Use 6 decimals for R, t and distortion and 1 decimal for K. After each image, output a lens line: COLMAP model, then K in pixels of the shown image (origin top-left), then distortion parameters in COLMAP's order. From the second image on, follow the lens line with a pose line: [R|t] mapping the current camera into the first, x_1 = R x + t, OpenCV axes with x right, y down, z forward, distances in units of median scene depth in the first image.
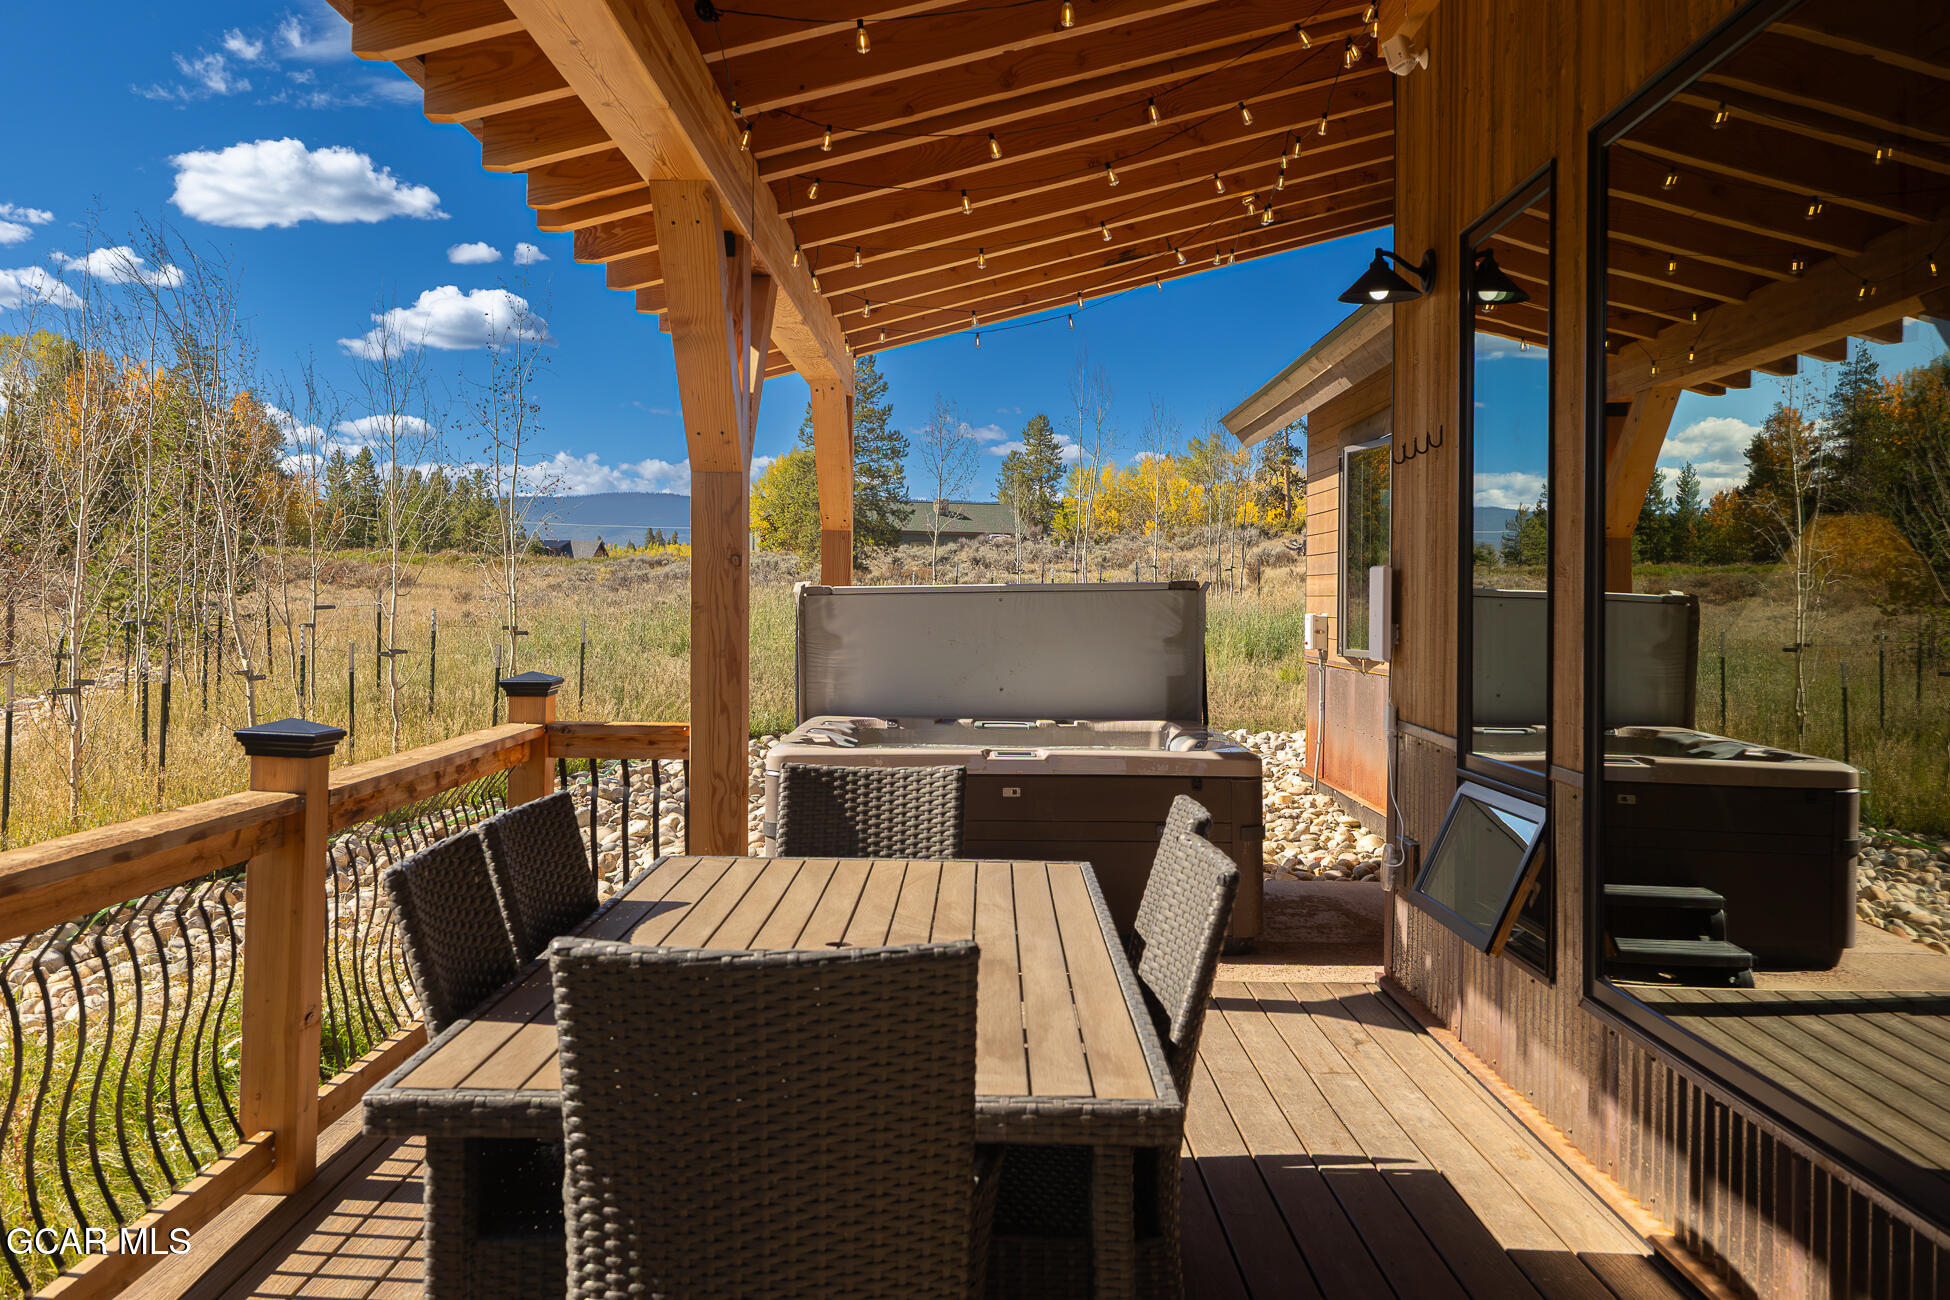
lens RADIAL K [[1698.2, 0, 969.7], [0, 1698.2, 654.5], [0, 0, 1]] dist [-0.014028, -0.015614]
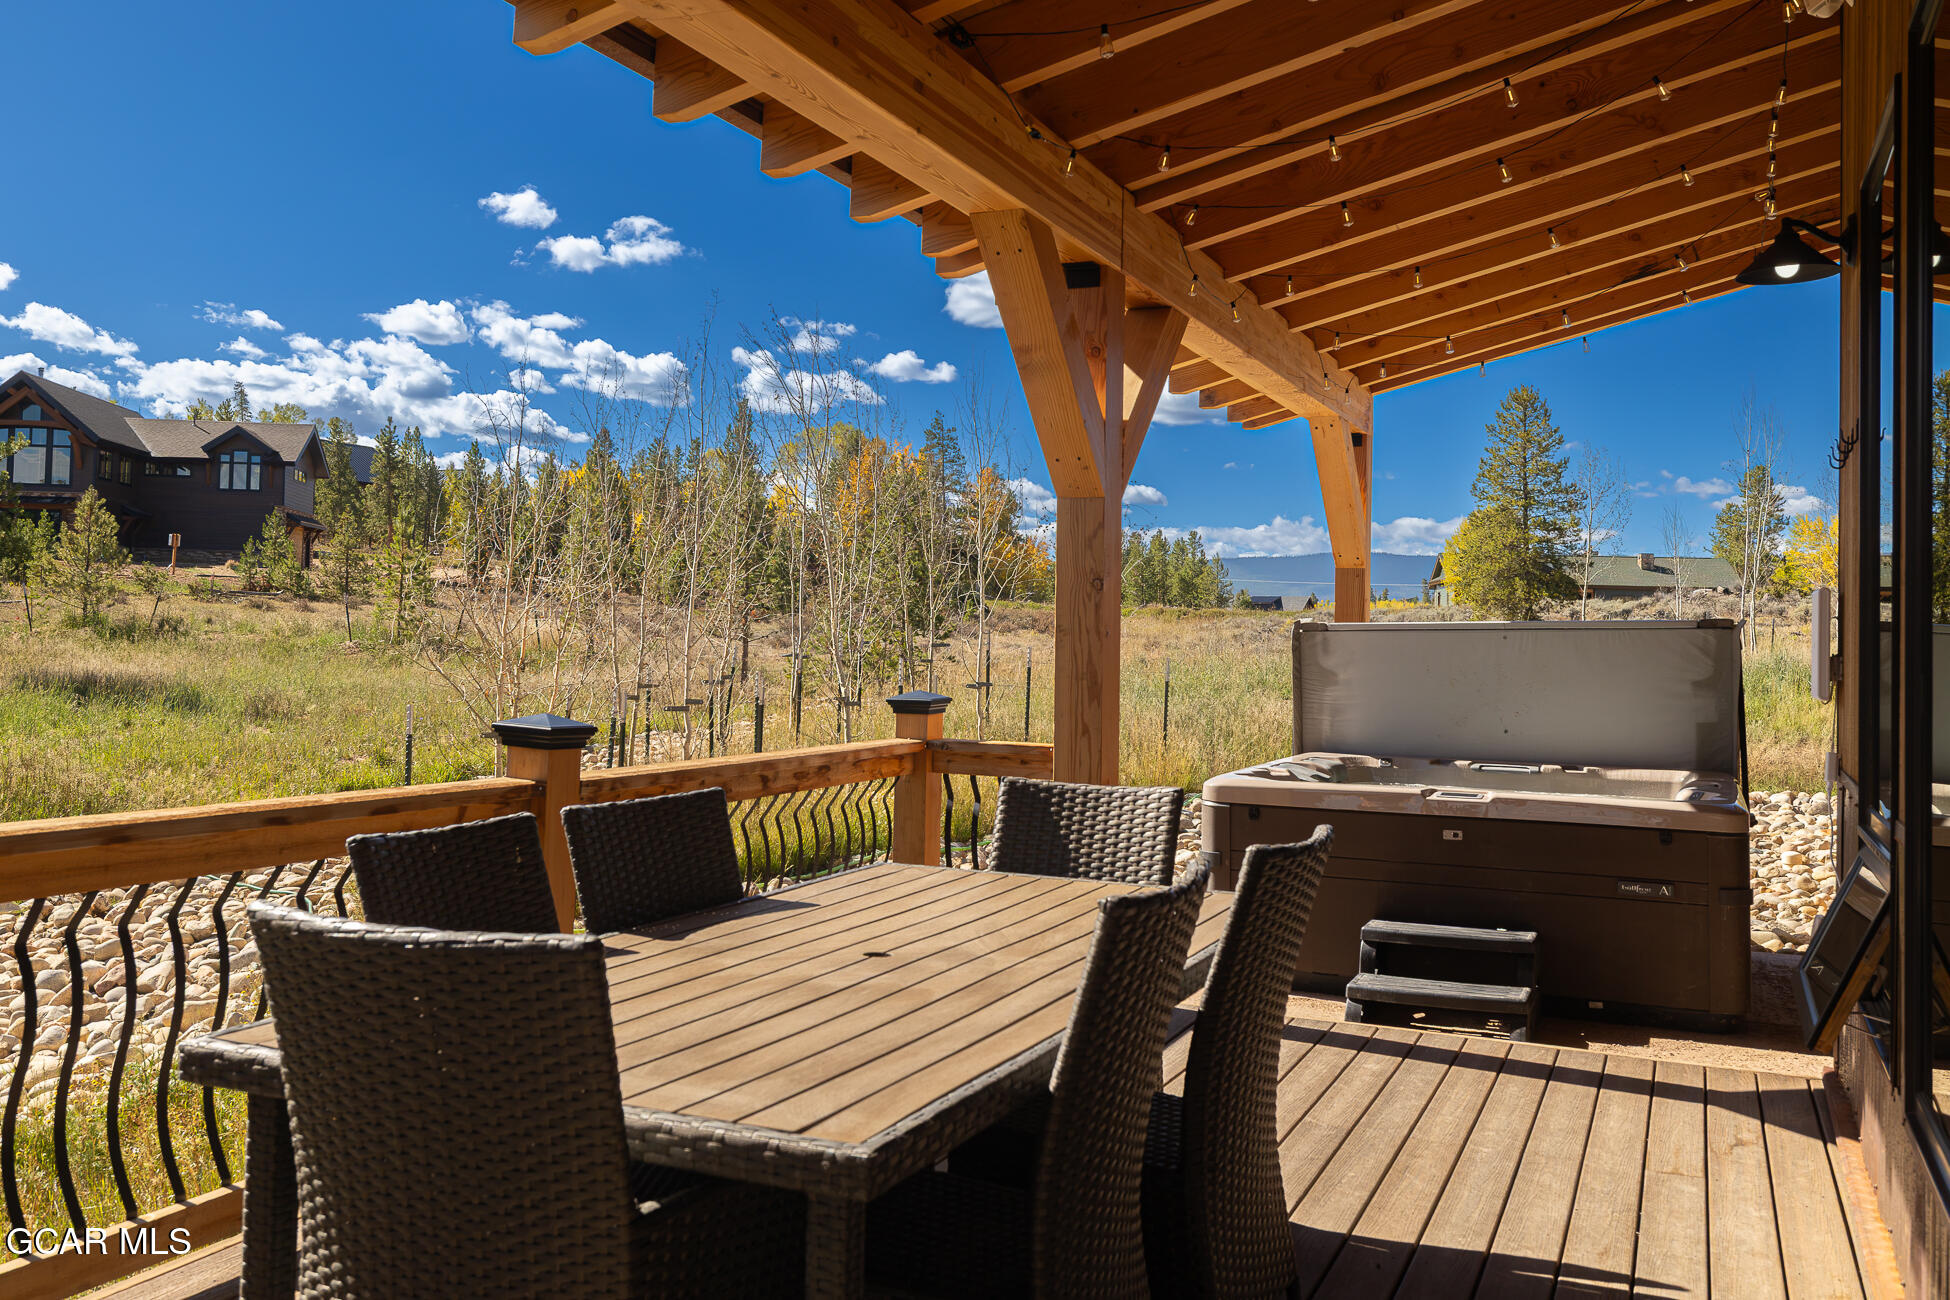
lens RADIAL K [[1596.8, 0, 979.3], [0, 1596.8, 644.0], [0, 0, 1]] dist [-0.036725, 0.012549]
pose [[0.914976, 0.009354, -0.403400, 0.177553], [-0.024351, 0.999189, -0.032061, 0.012037], [0.402774, 0.039158, 0.914462, 0.100973]]
